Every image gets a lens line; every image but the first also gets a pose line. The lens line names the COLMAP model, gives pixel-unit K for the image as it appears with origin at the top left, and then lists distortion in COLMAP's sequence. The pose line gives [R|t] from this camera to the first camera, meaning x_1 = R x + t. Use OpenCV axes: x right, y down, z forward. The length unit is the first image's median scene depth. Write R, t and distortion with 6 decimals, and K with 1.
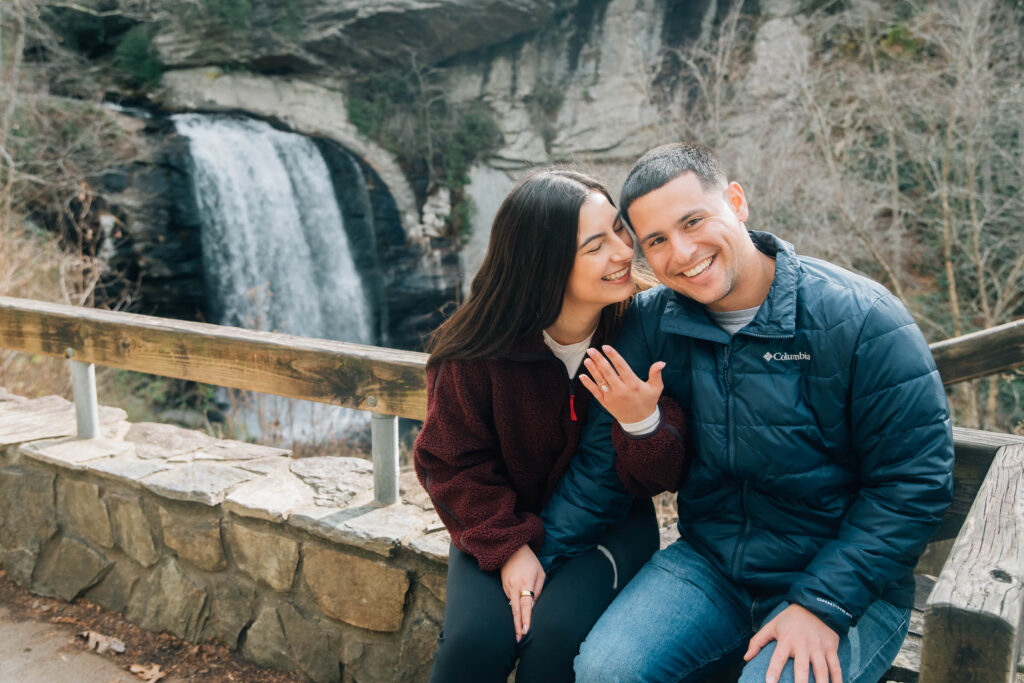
lens RADIAL K [[1182.4, 0, 507.2], [0, 1182.4, 337.9], [0, 0, 1]] dist [0.006183, 0.053963]
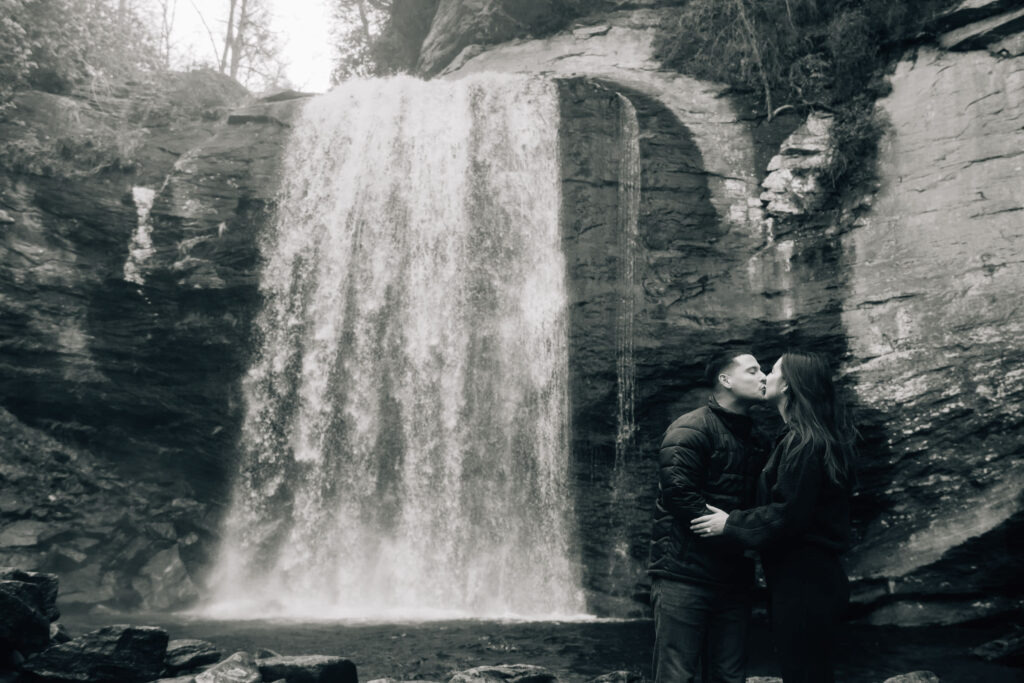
lens RADIAL K [[968.7, 0, 512.0], [0, 968.7, 341.5], [0, 0, 1]] dist [-0.029856, 0.091220]
pose [[0.679047, -0.154776, -0.717593, 0.113844], [-0.186720, 0.908955, -0.372741, 0.103139], [0.709951, 0.387098, 0.588323, 0.788545]]
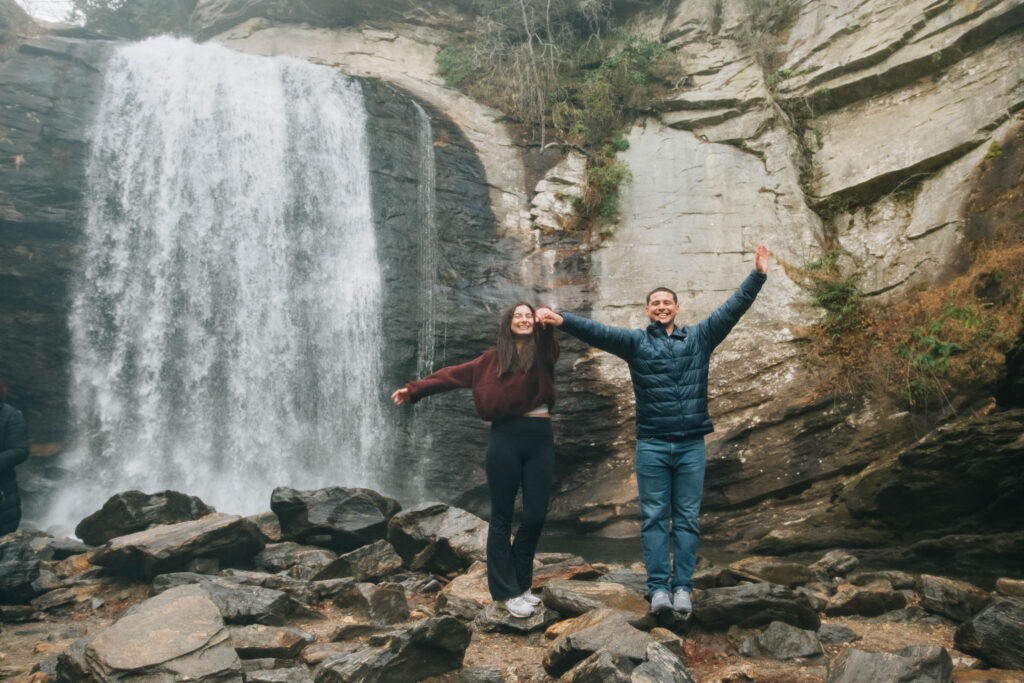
lens RADIAL K [[915.9, 0, 540.8], [0, 915.9, 320.9], [0, 0, 1]] dist [-0.039300, 0.093999]
pose [[0.930710, -0.051713, -0.362083, 0.087454], [-0.103731, 0.911987, -0.396887, 0.124684], [0.350739, 0.406946, 0.843432, 0.697094]]
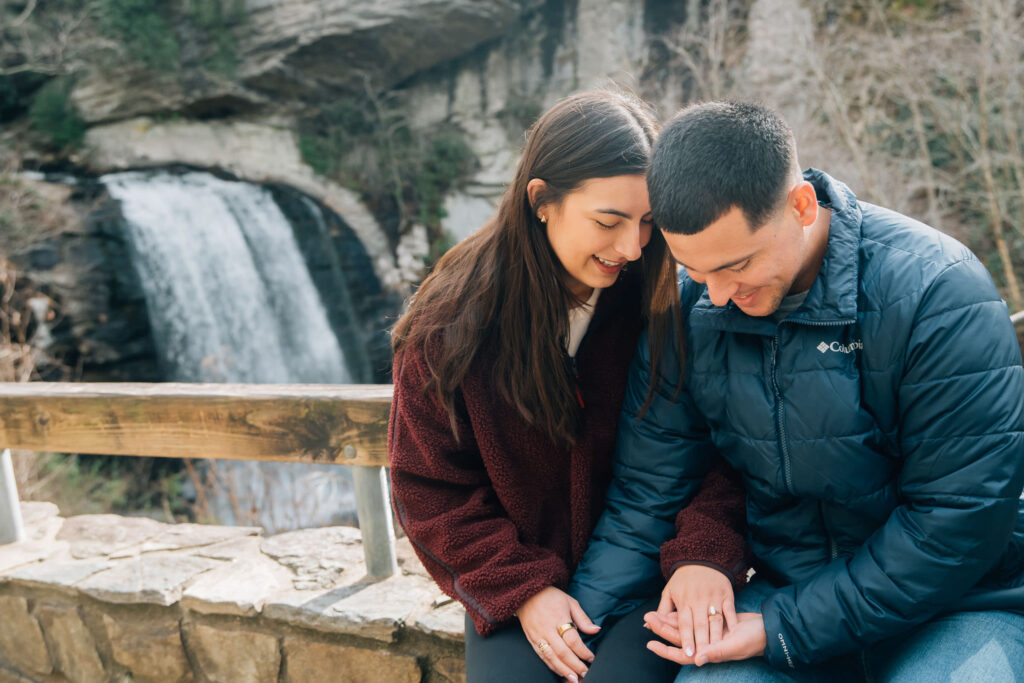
lens RADIAL K [[1340.7, 0, 517.9], [0, 1340.7, 339.2], [0, 0, 1]] dist [0.010558, 0.071209]
pose [[0.993514, -0.113202, 0.010714, -0.000174], [0.113515, 0.992901, -0.035524, 0.001719], [-0.006616, 0.036509, 0.999311, 0.006348]]
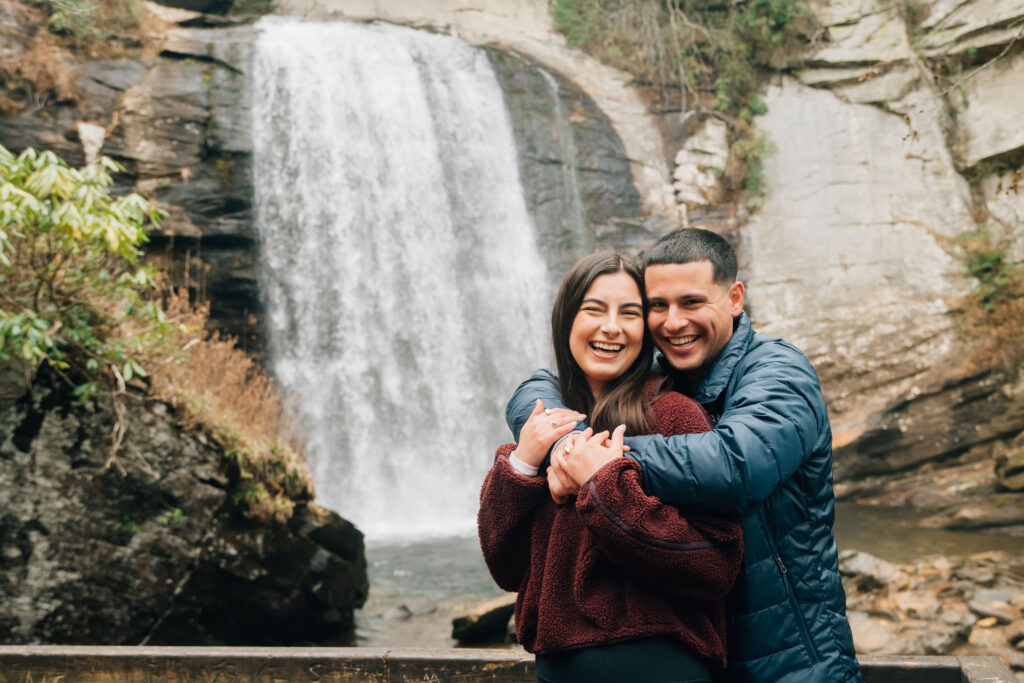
lens RADIAL K [[1182.4, 0, 507.2], [0, 1182.4, 337.9], [0, 0, 1]] dist [0.006183, 0.053963]
pose [[0.926790, -0.047717, -0.372536, 0.060798], [-0.053941, 0.964702, -0.257760, 0.125243], [0.371686, 0.258984, 0.891503, 0.523253]]
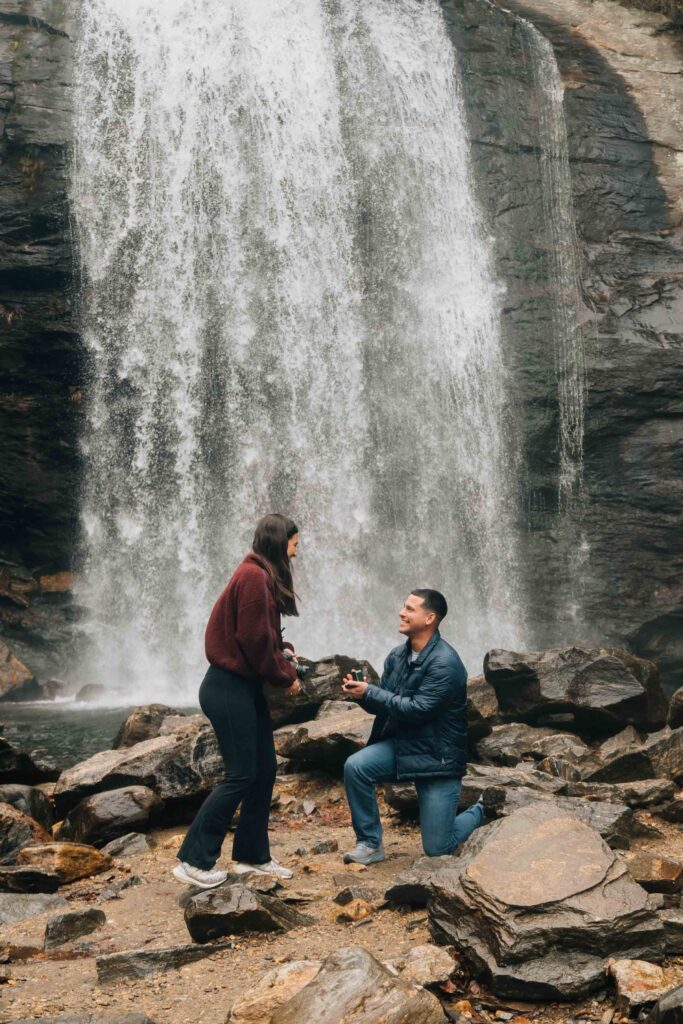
lens RADIAL K [[1413.2, 0, 343.4], [0, 1413.2, 547.8], [0, 0, 1]] dist [0.020948, 0.073640]
pose [[0.812256, -0.035970, -0.582192, 0.078149], [-0.126985, 0.963254, -0.236678, 0.125216], [0.569312, 0.266173, 0.777841, 0.677013]]
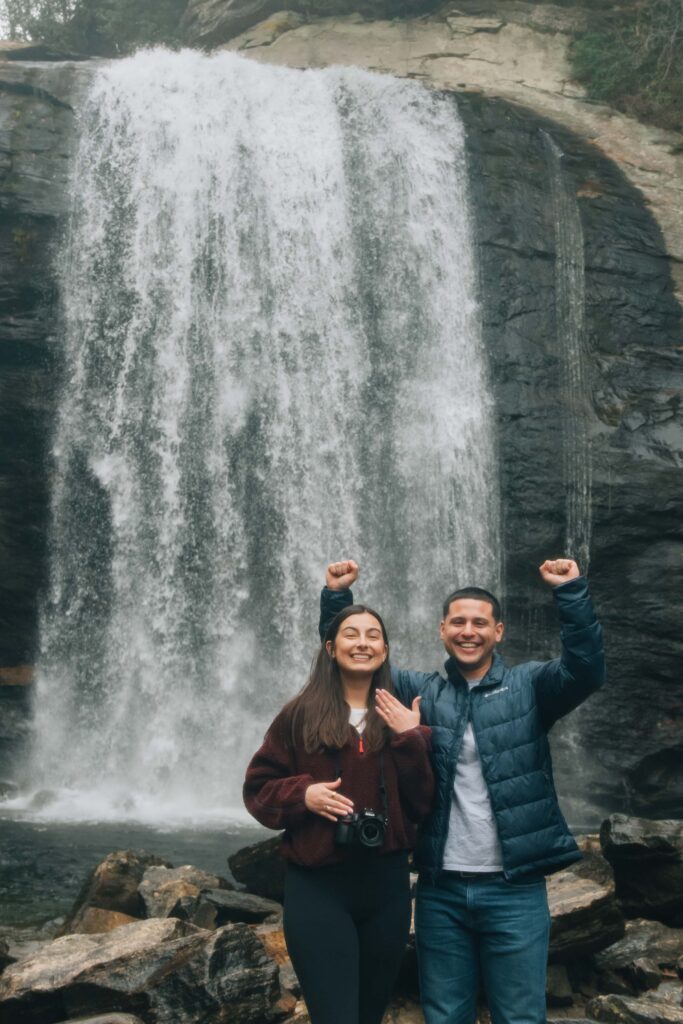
lens RADIAL K [[1350.8, 0, 351.7], [0, 1350.8, 579.4], [0, 0, 1]] dist [-0.026944, 0.040370]
pose [[0.836478, -0.018498, -0.547688, 0.044664], [-0.173543, 0.939049, -0.296766, 0.115772], [0.519796, 0.343286, 0.782283, 0.706511]]
